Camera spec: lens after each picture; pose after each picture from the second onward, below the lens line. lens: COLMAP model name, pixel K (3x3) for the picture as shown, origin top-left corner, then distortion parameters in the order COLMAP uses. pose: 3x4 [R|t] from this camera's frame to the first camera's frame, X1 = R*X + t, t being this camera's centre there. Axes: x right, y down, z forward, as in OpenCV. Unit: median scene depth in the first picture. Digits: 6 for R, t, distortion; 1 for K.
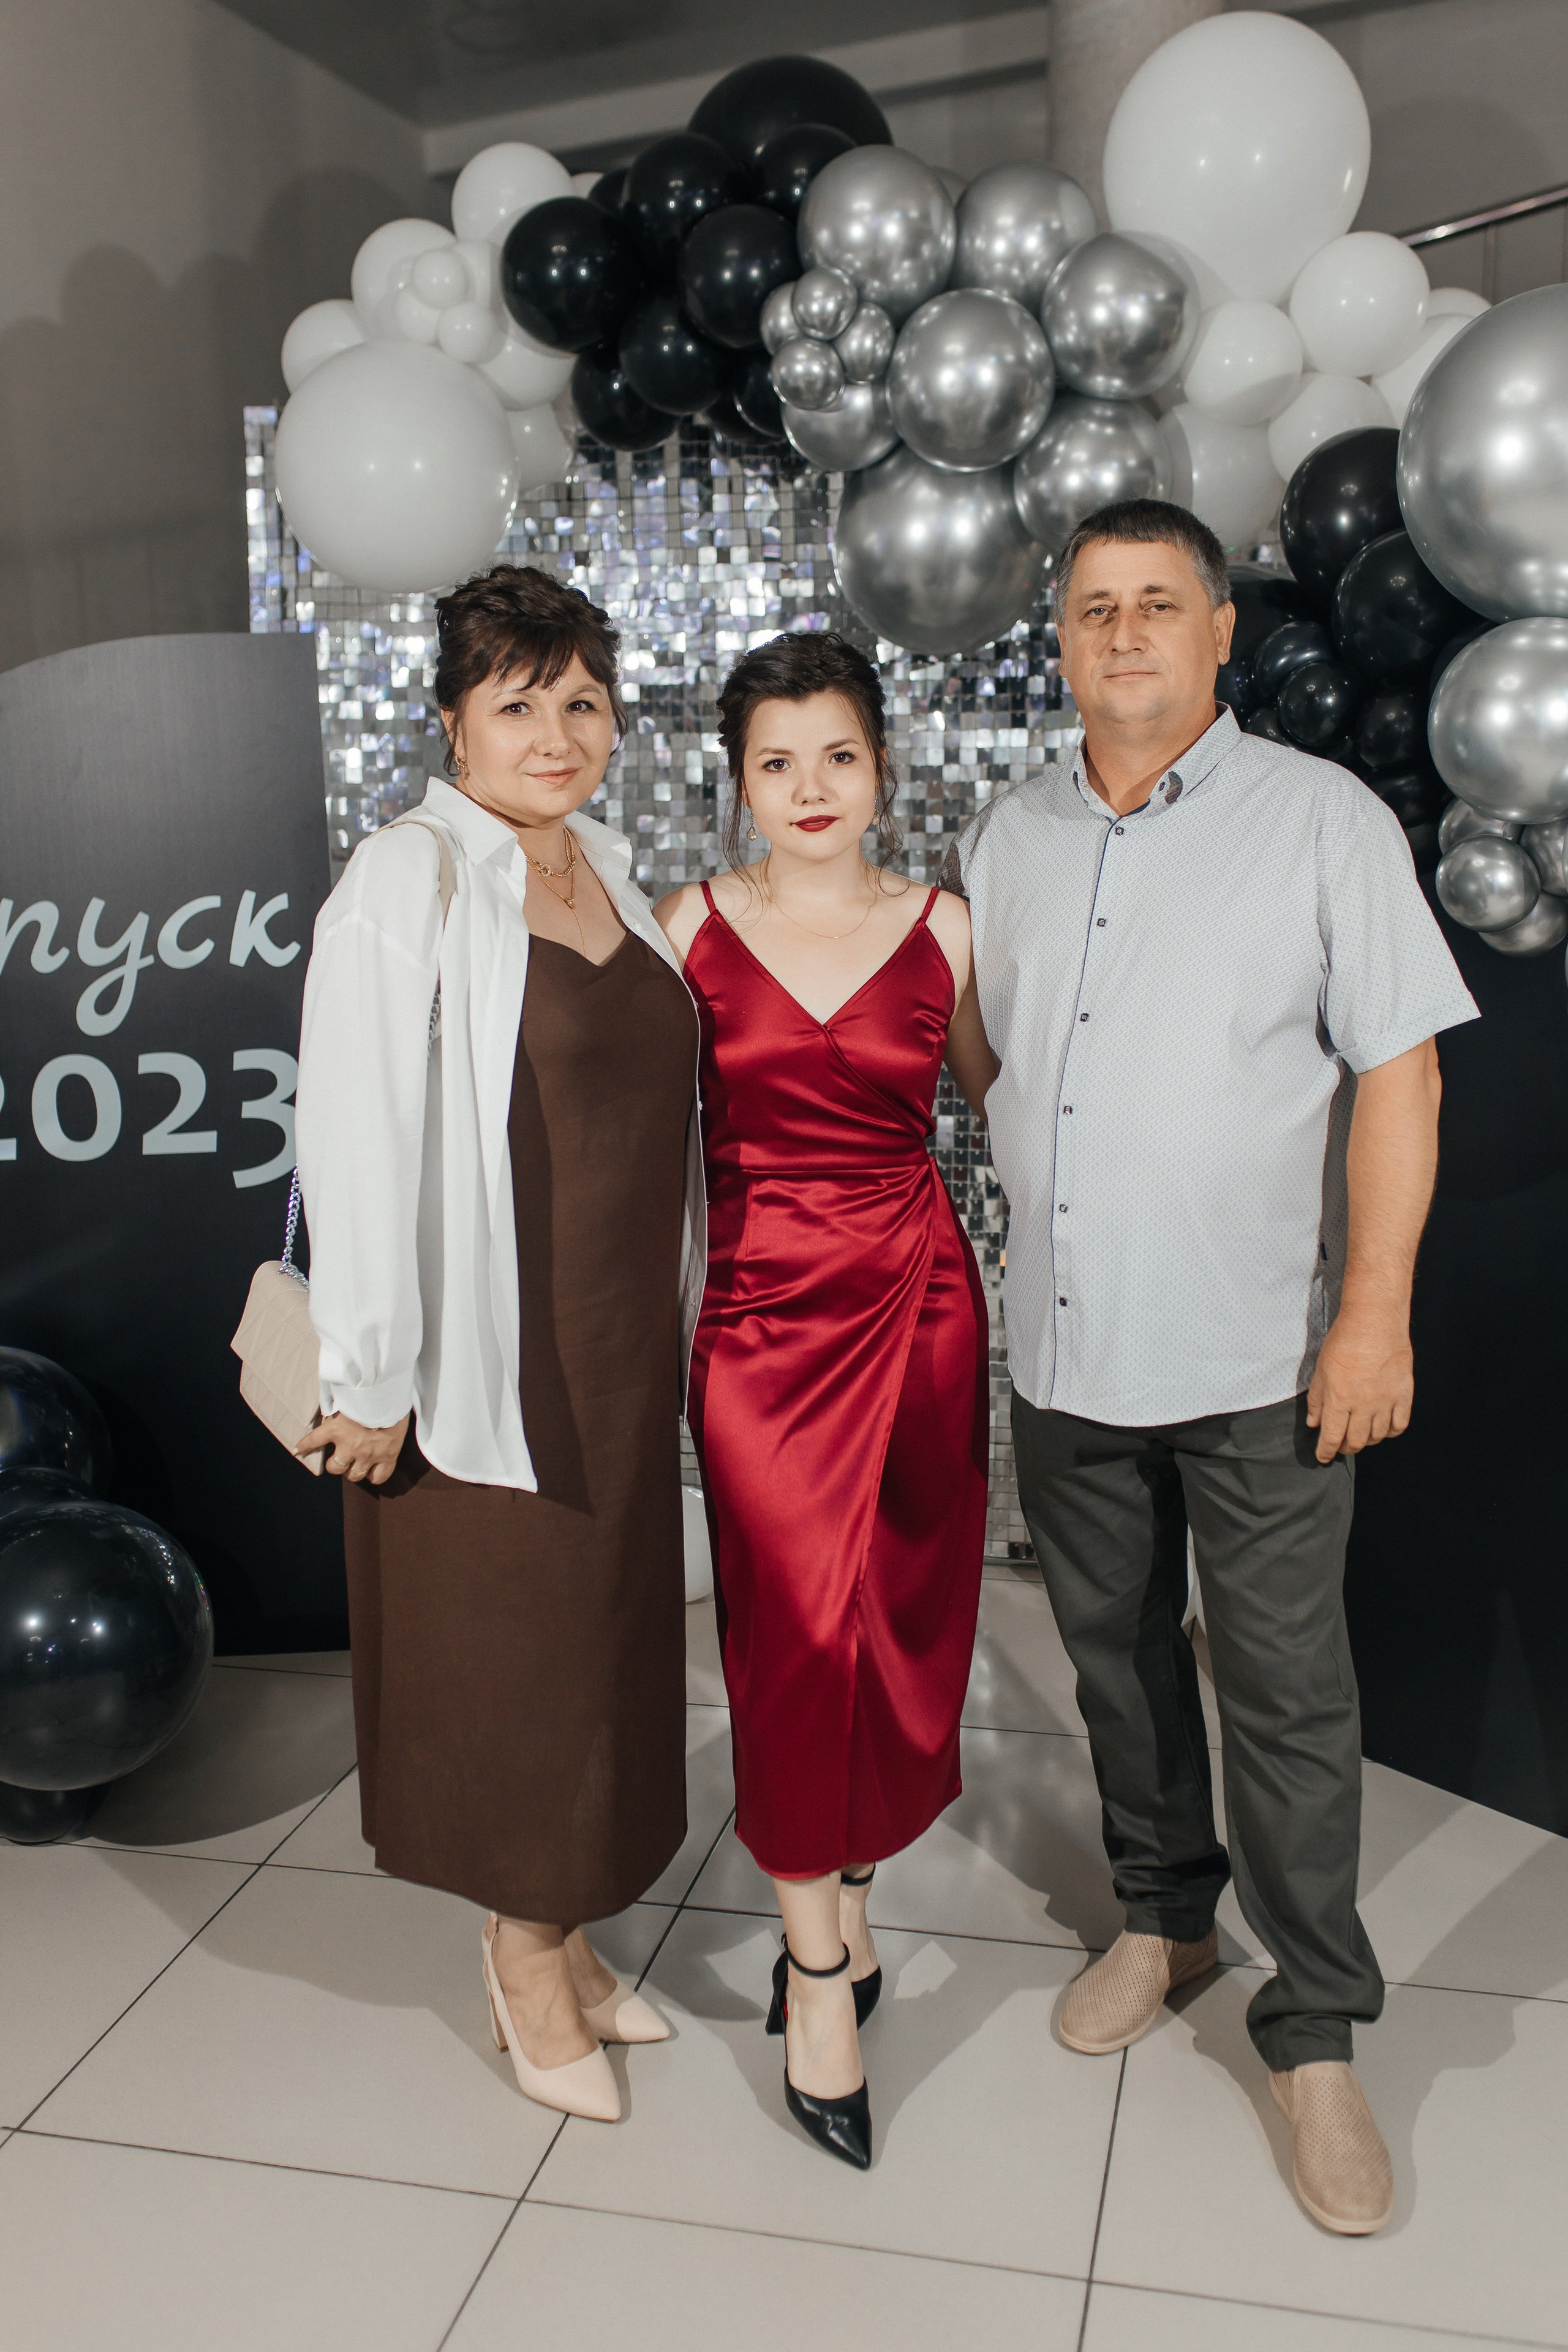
lens RADIAL K [[2167.4, 0, 799.9], [0, 2167.4, 1156.2], [0, 0, 1]] dist [0.013042, 0.000000]
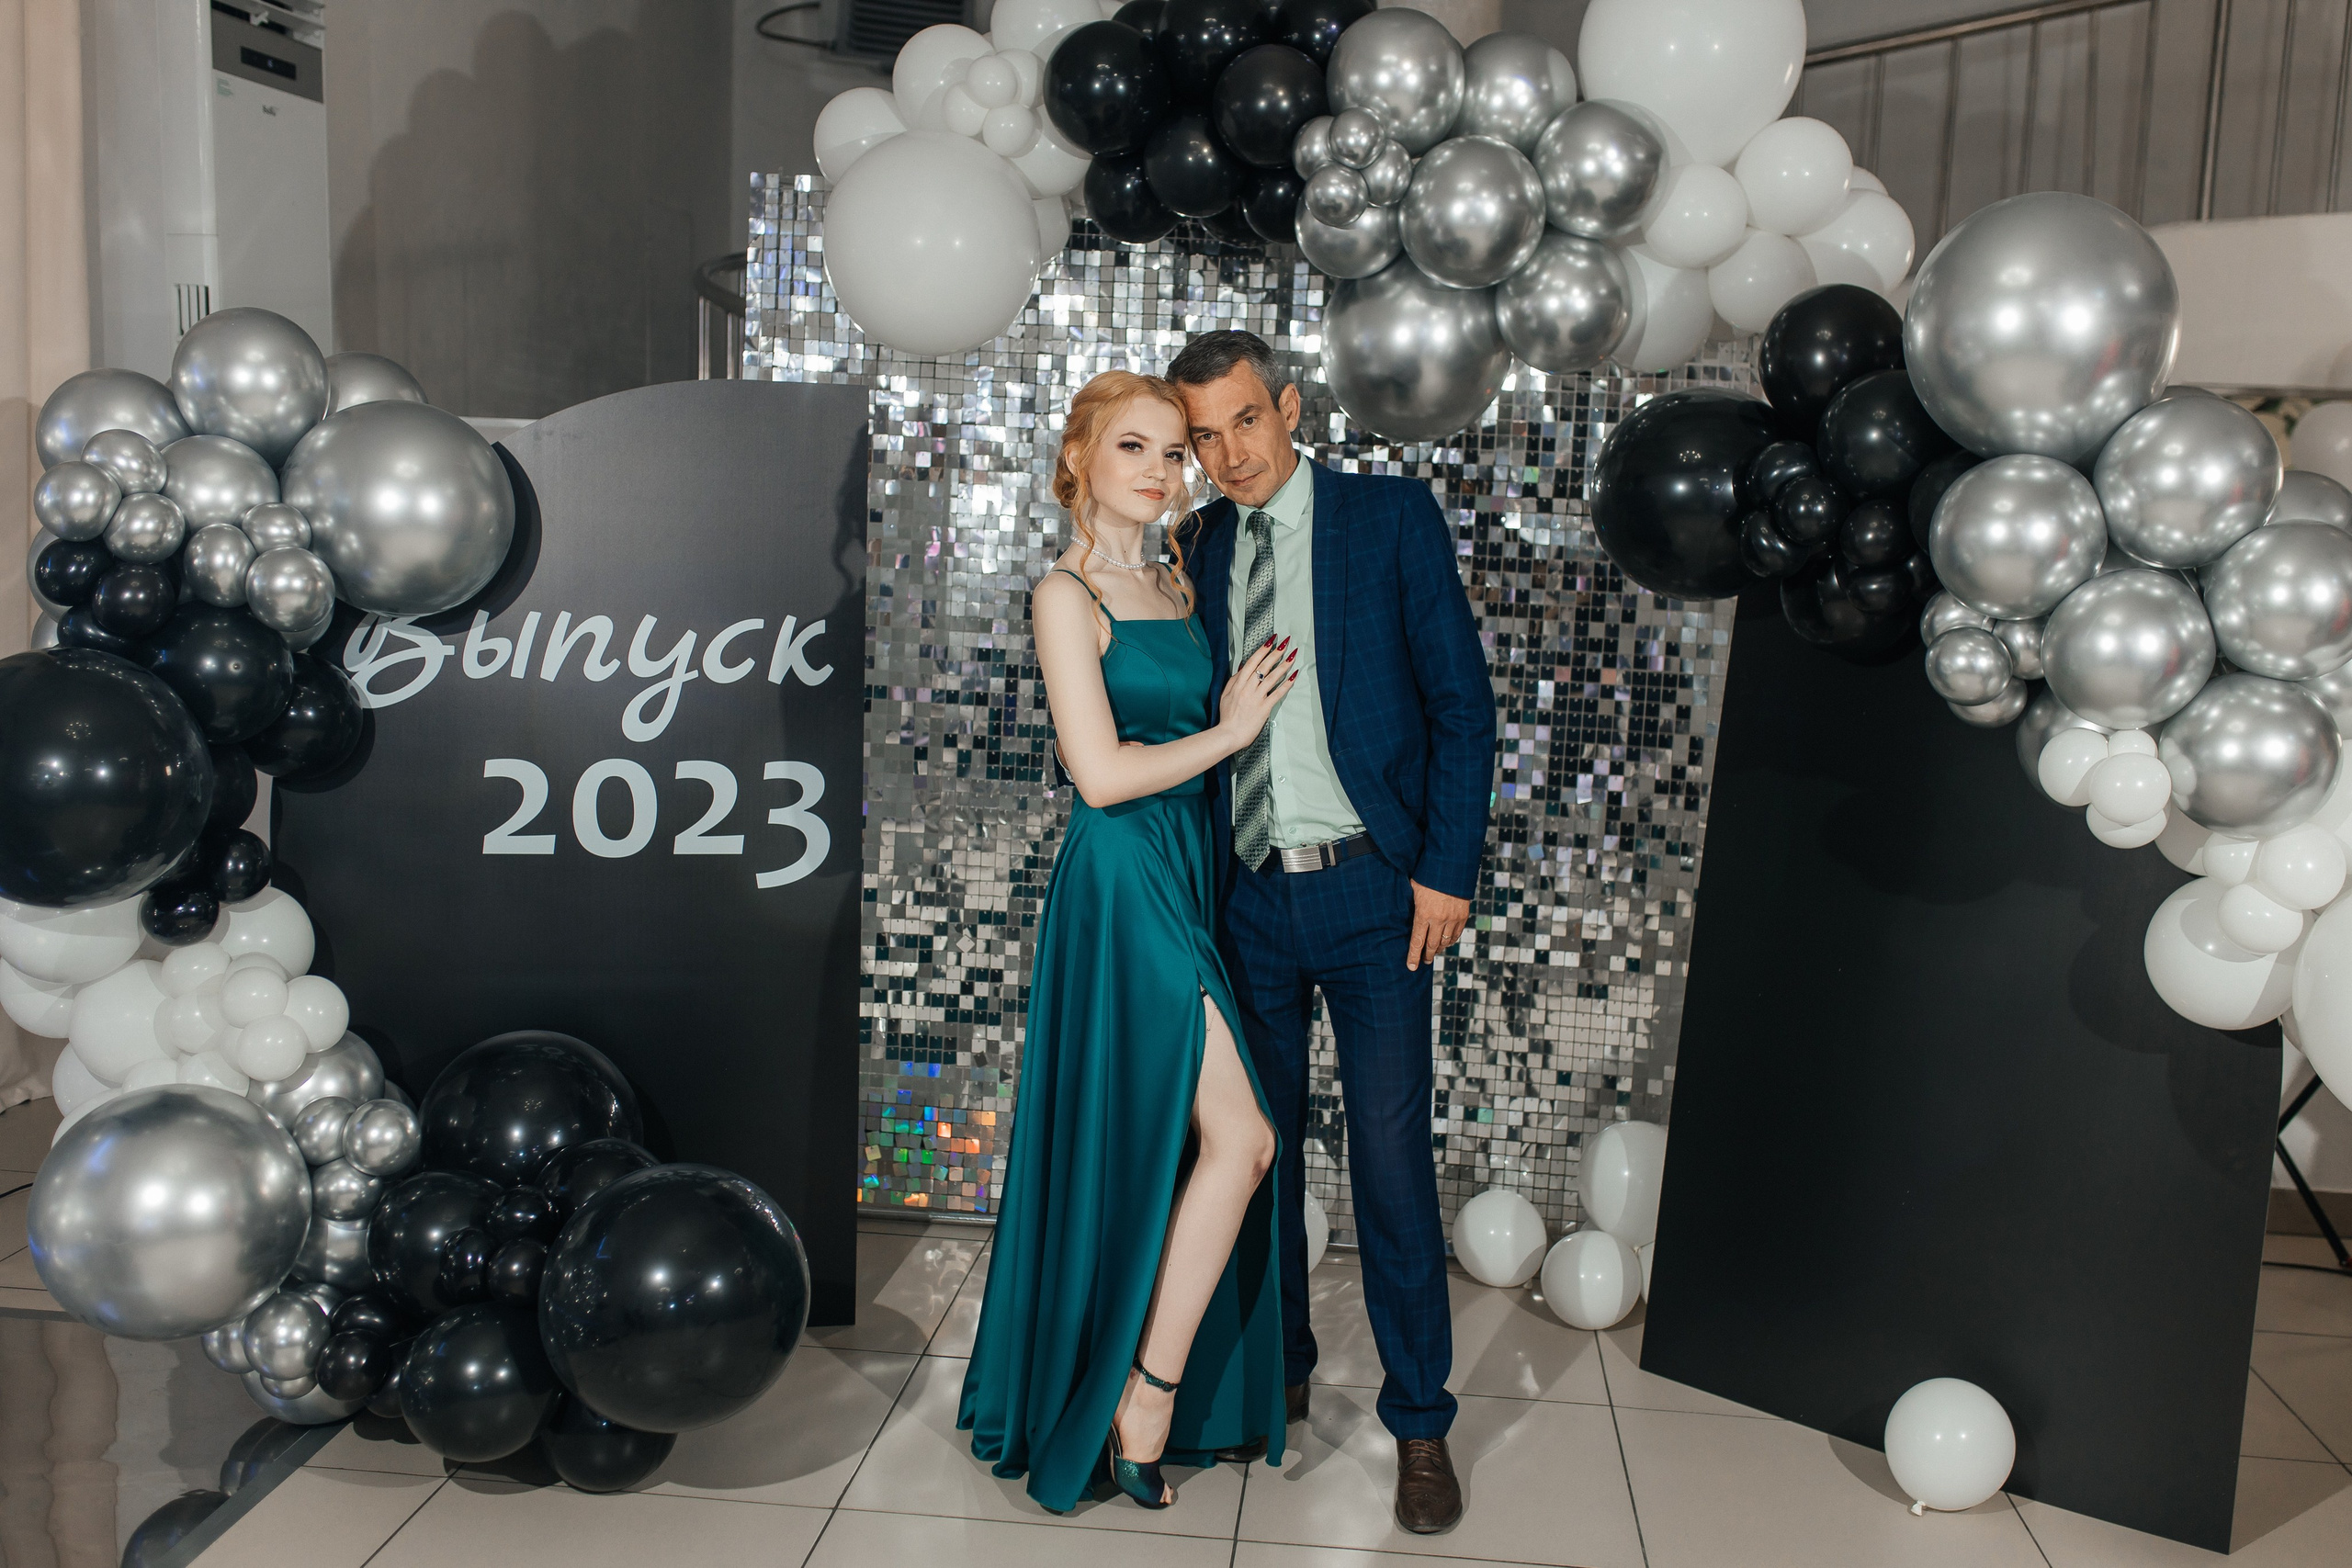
lens RADIAL K [[2167.2, 0, 1188.9], [0, 2167.2, 794.8], [0, 0, 1]] dist [0.013042, 0.000000]
pose [[0.988728, 0.041177, 0.143952, -0.224446], [-0.033501, 0.997905, -0.055346, 0.022532], [-0.145930, 0.049900, 0.988036, -0.107539]]
